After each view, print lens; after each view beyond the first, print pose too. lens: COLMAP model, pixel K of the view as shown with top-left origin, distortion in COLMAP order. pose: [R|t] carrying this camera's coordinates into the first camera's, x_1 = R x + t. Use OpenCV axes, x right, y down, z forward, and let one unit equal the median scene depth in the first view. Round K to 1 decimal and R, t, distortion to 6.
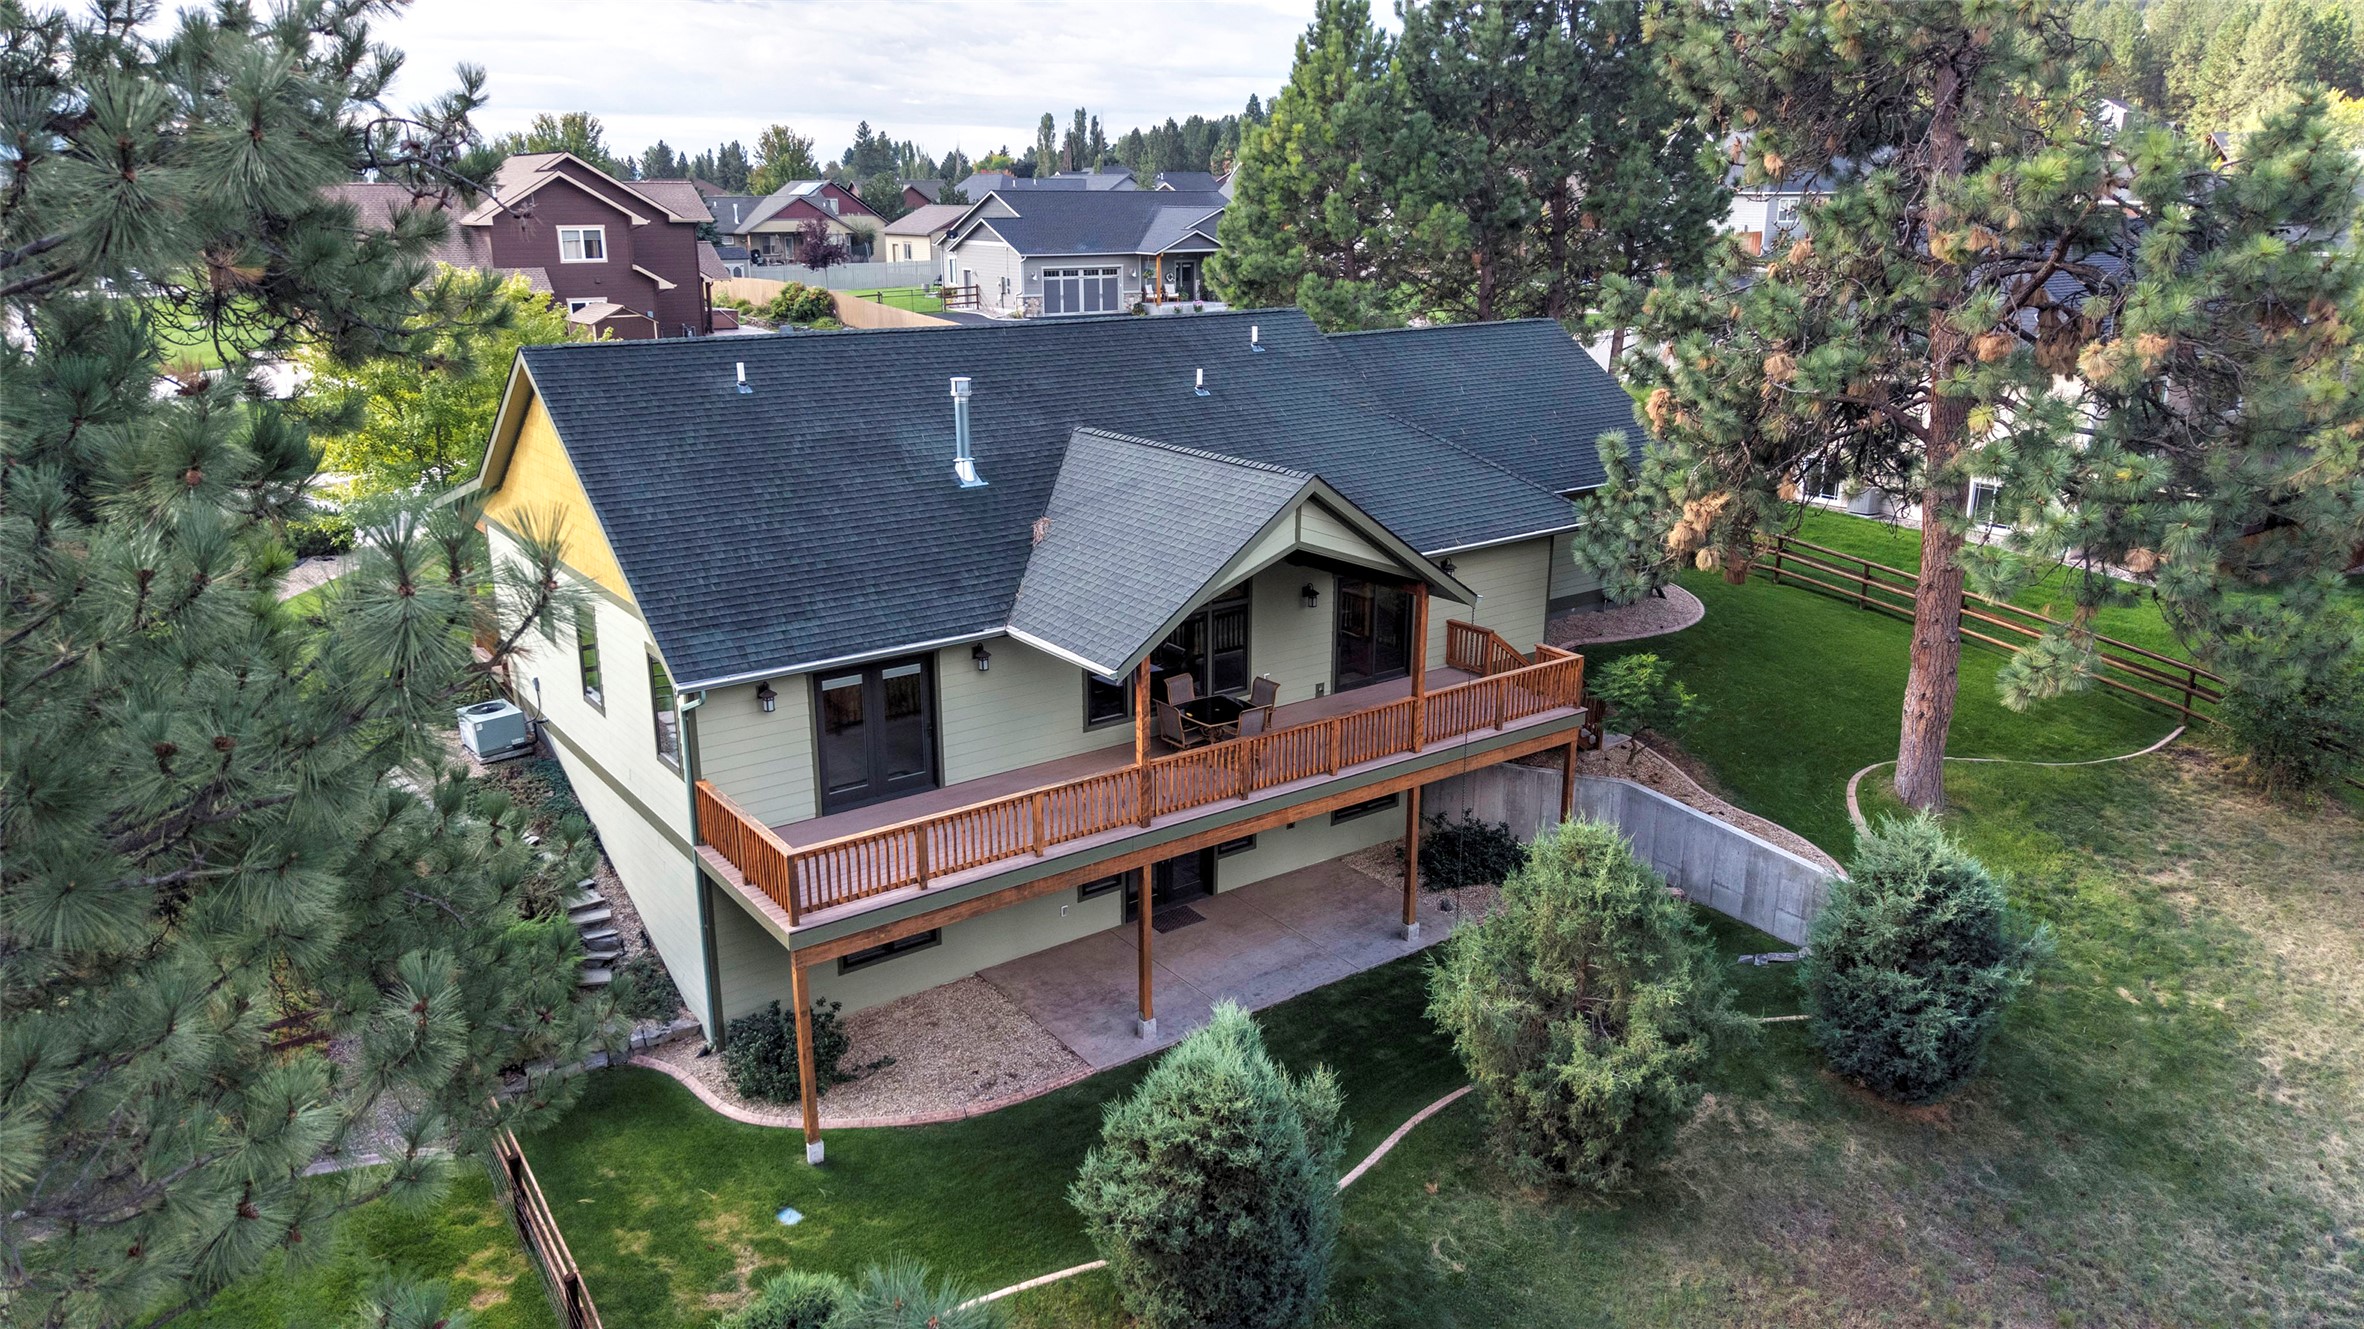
lens RADIAL K [[1569.3, 0, 1182.0], [0, 1569.3, 664.5], [0, 0, 1]] dist [0.016670, 0.000152]
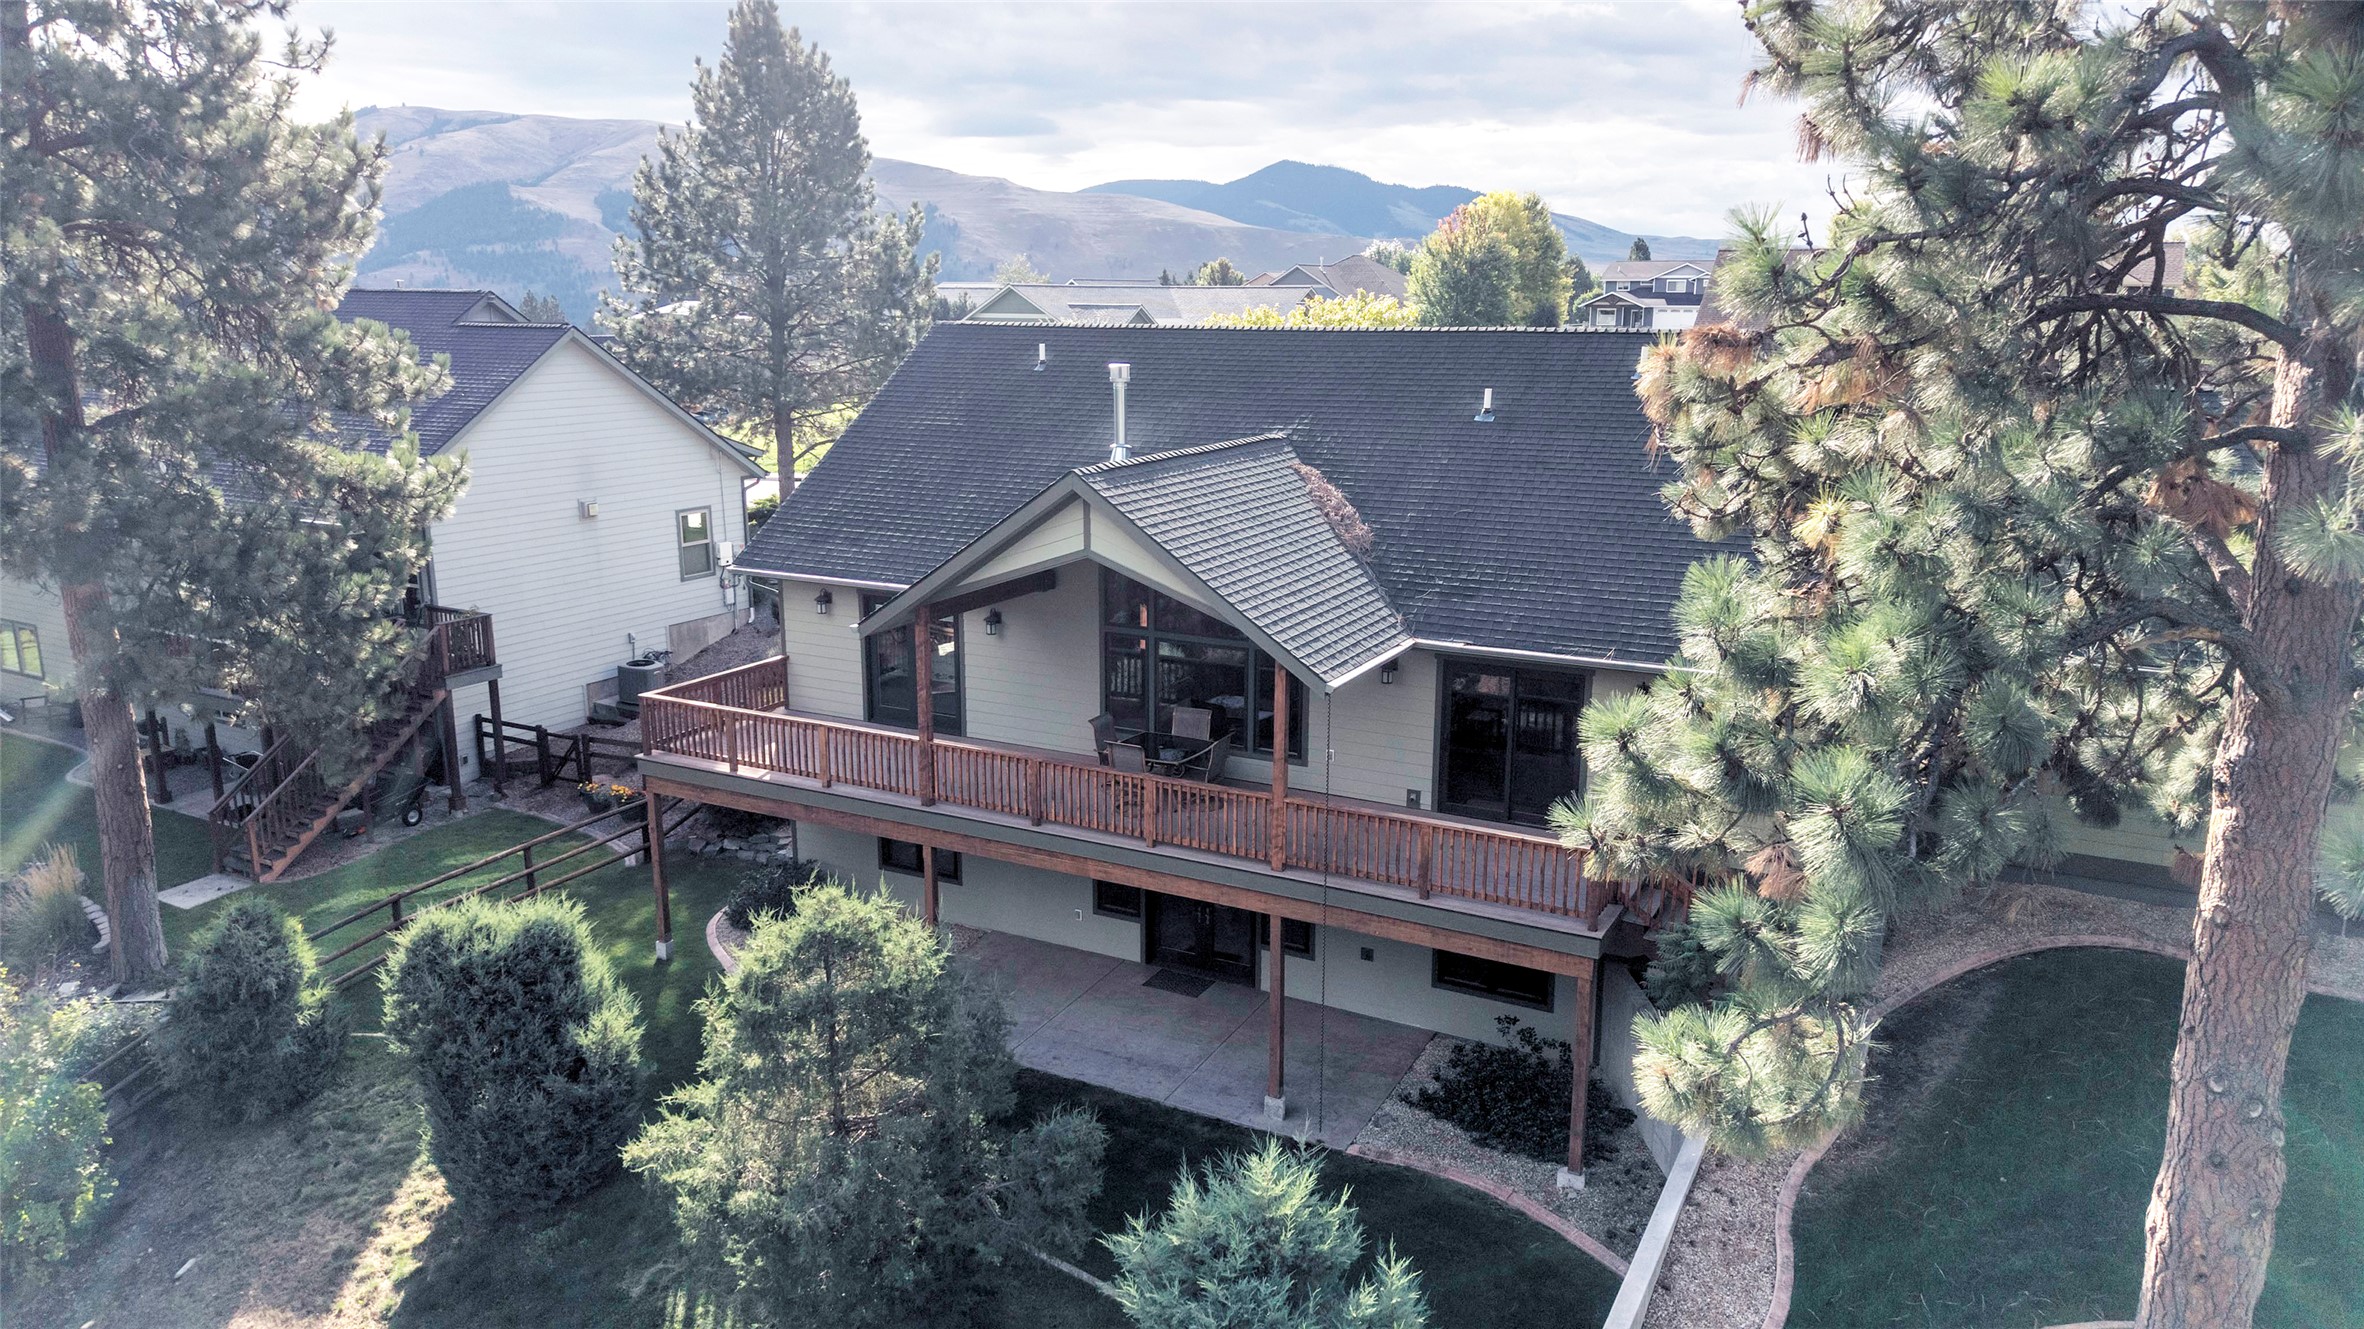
lens RADIAL K [[1569.3, 0, 1182.0], [0, 1569.3, 664.5], [0, 0, 1]] dist [0.016670, 0.000152]
pose [[0.429436, 0.204054, -0.879742, 0.768403], [-0.260385, 0.960746, 0.095738, -0.099518], [0.864745, 0.187959, 0.465712, 0.579080]]
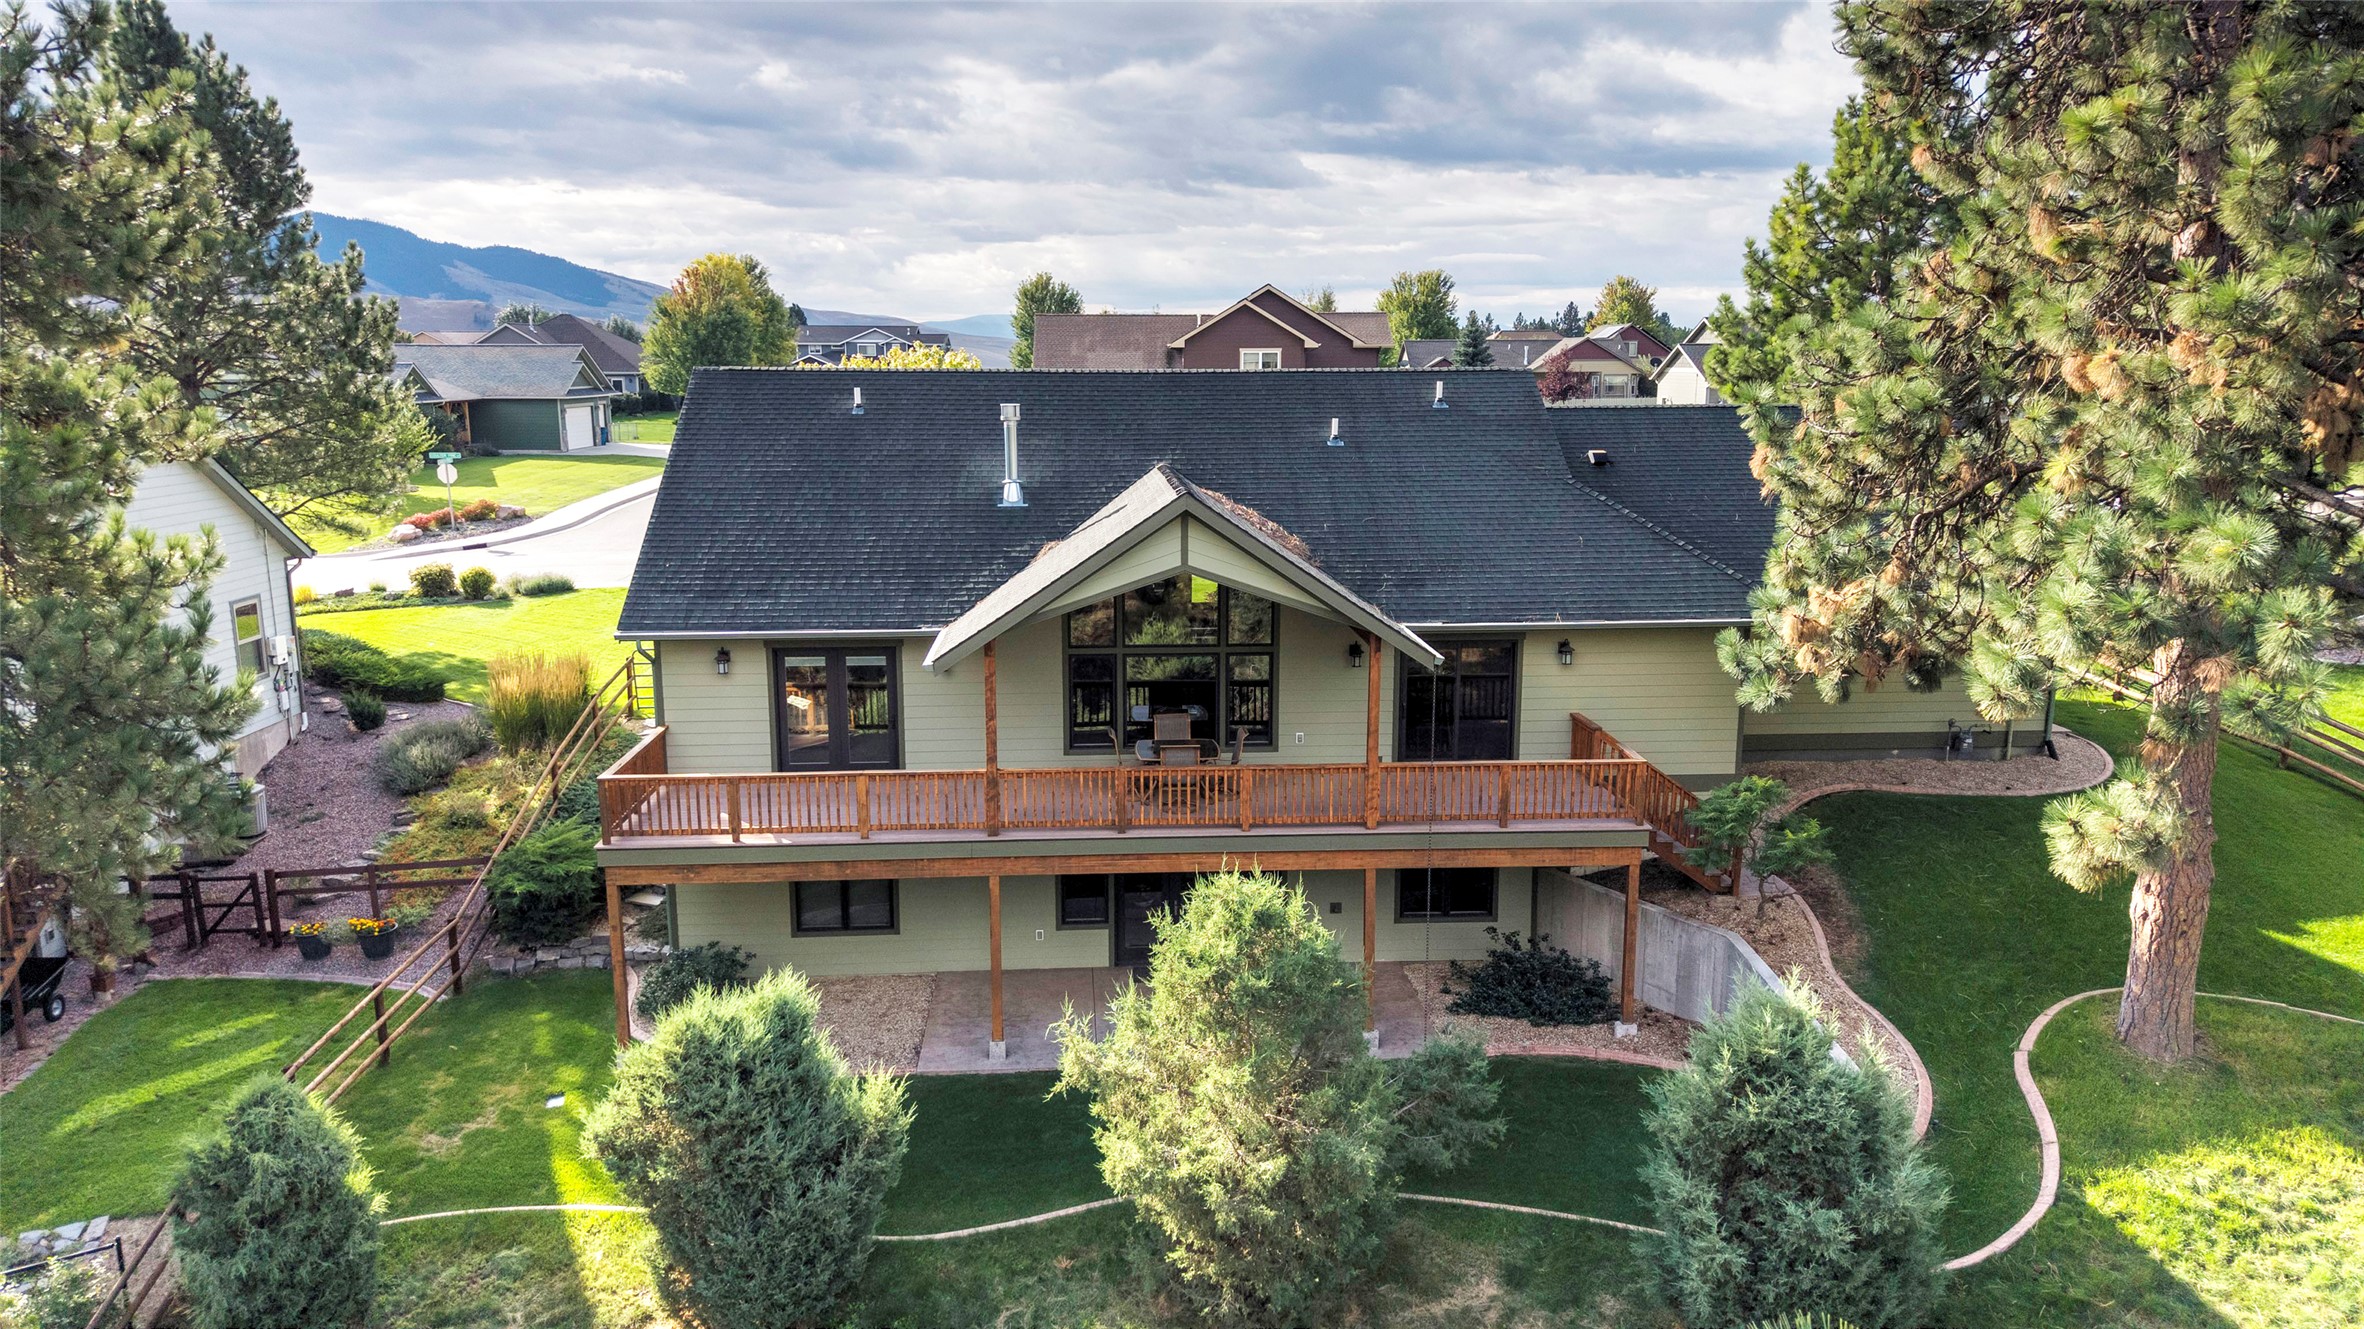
lens RADIAL K [[1569.3, 0, 1182.0], [0, 1569.3, 664.5], [0, 0, 1]] dist [0.016670, 0.000152]
pose [[0.834871, 0.099689, -0.541343, 0.519890], [-0.154021, 0.986487, -0.055871, 0.029842], [0.528458, 0.130023, 0.838943, 0.196300]]
